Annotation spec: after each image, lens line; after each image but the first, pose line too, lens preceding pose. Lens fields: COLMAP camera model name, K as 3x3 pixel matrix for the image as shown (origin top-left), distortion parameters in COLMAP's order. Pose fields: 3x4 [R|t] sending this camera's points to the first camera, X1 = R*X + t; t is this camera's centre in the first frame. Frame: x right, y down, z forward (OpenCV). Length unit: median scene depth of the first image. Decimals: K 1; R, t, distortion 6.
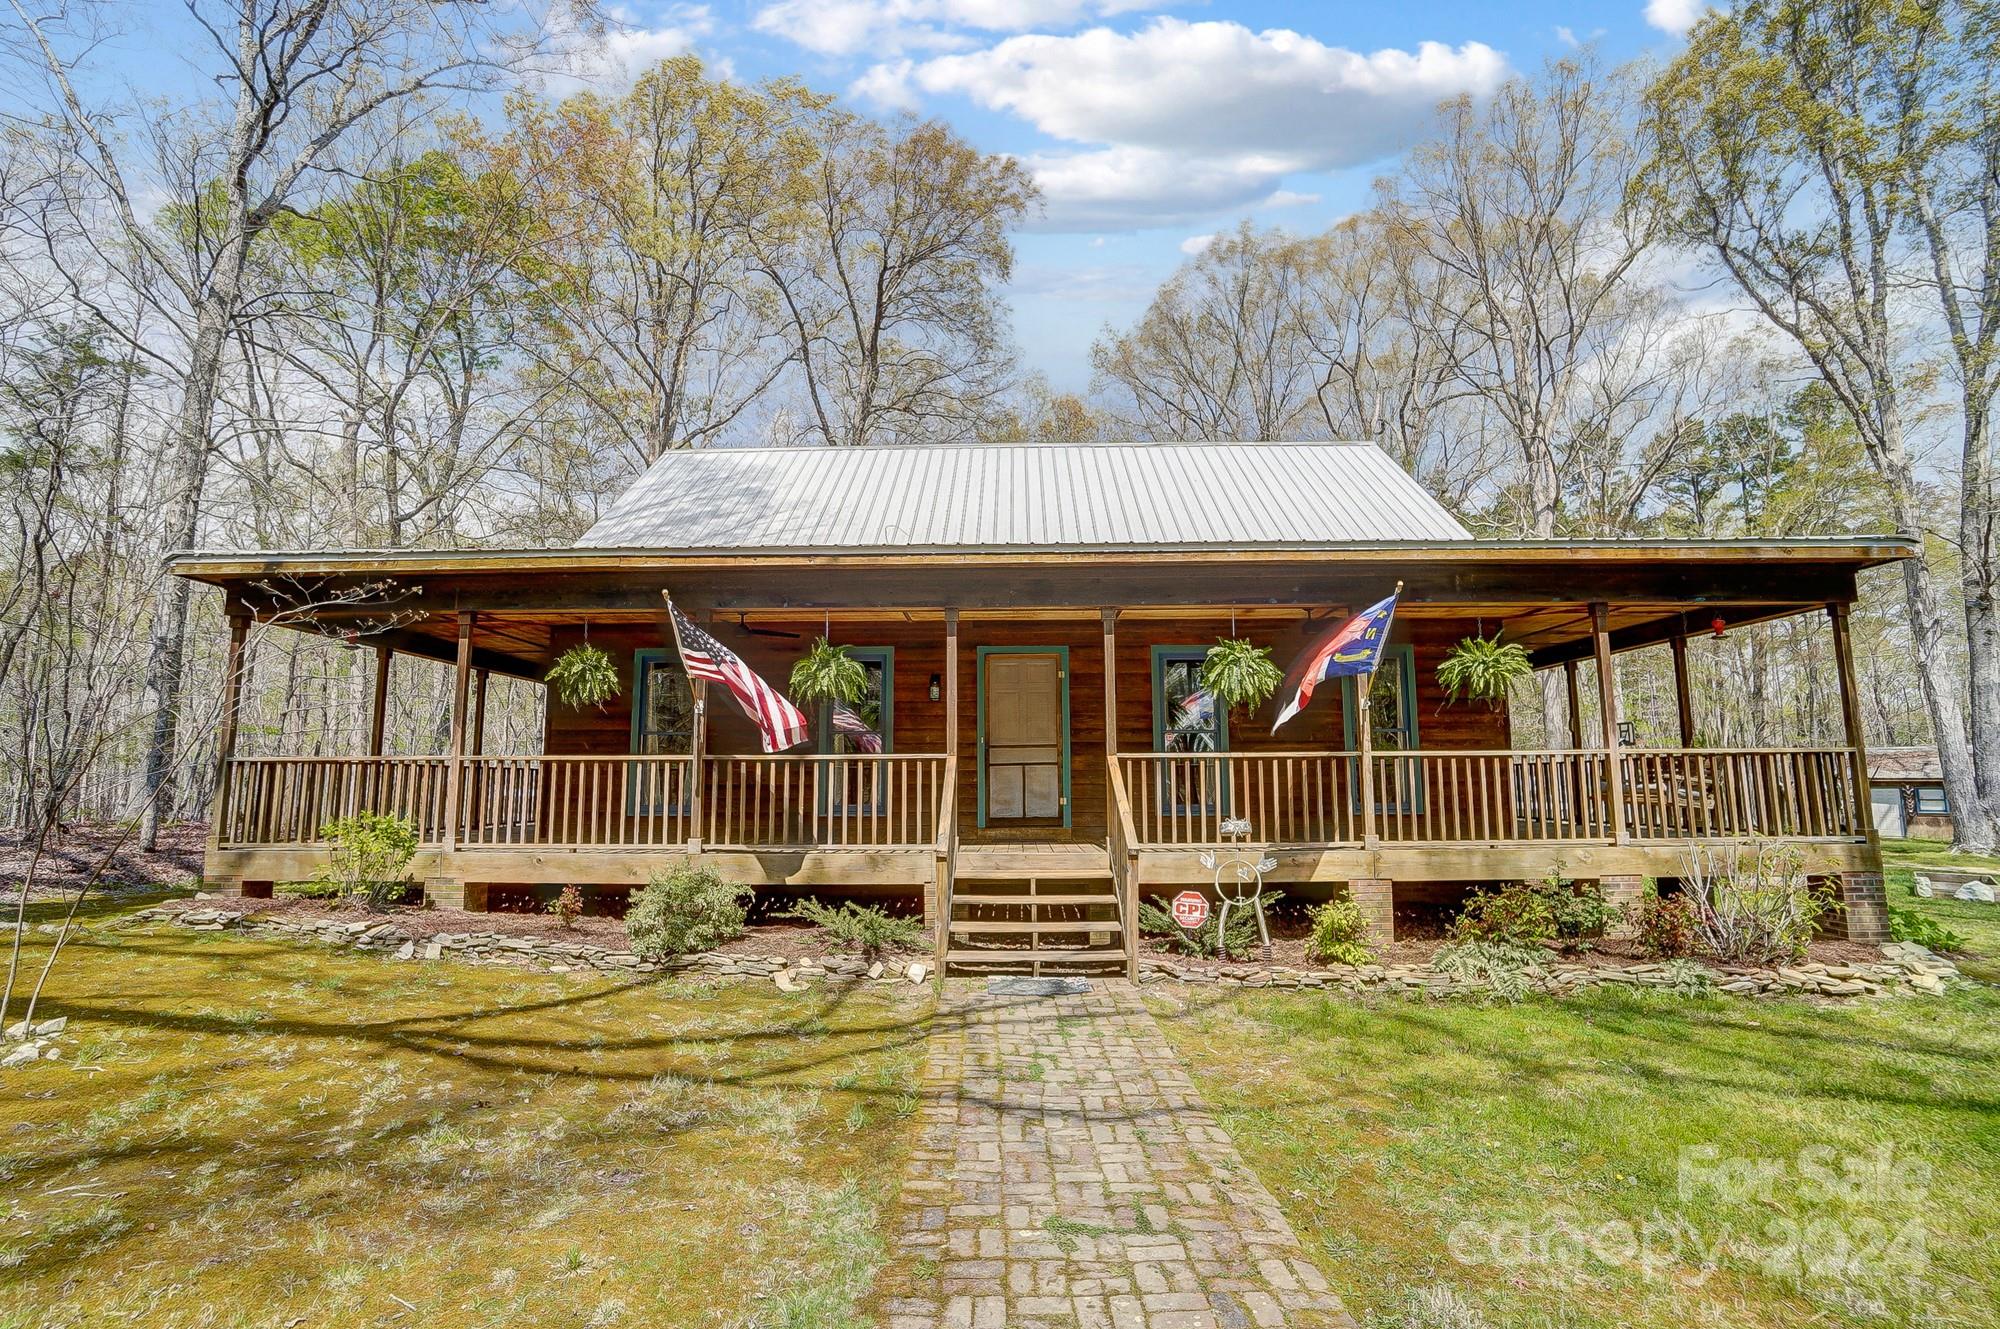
lens RADIAL K [[884.4, 0, 994.6], [0, 884.4, 687.8], [0, 0, 1]] dist [-0.032168, 0.001824]
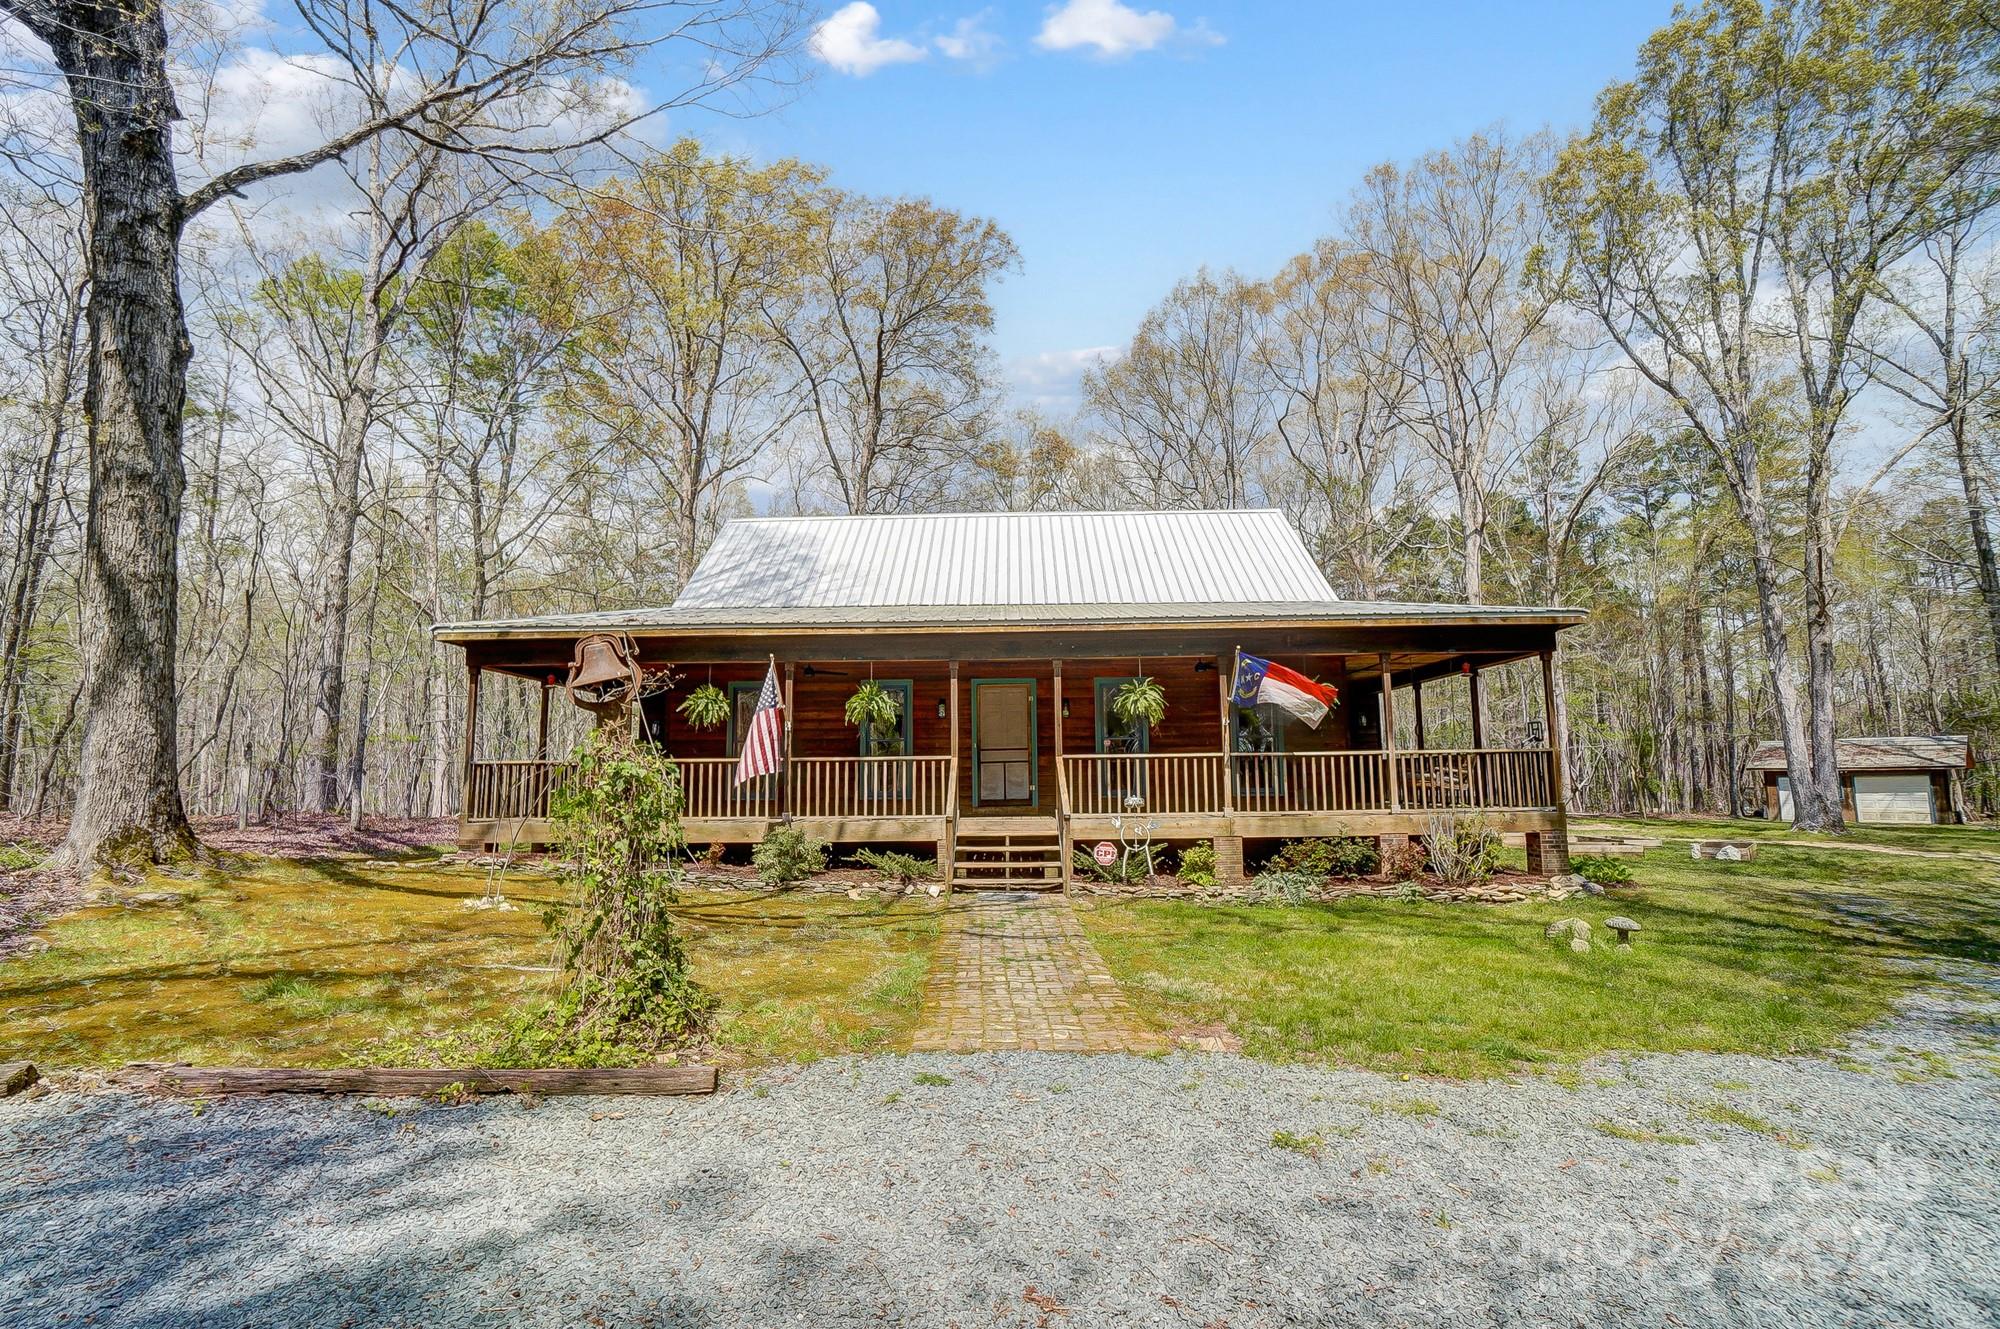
lens RADIAL K [[884.4, 0, 997.4], [0, 884.4, 671.5], [0, 0, 1]] dist [-0.032168, 0.001824]
pose [[0.999950, -0.005814, 0.008164, 0.014302], [0.005936, 0.999869, -0.015043, -0.048816], [-0.008075, 0.015090, 0.999854, -0.532116]]
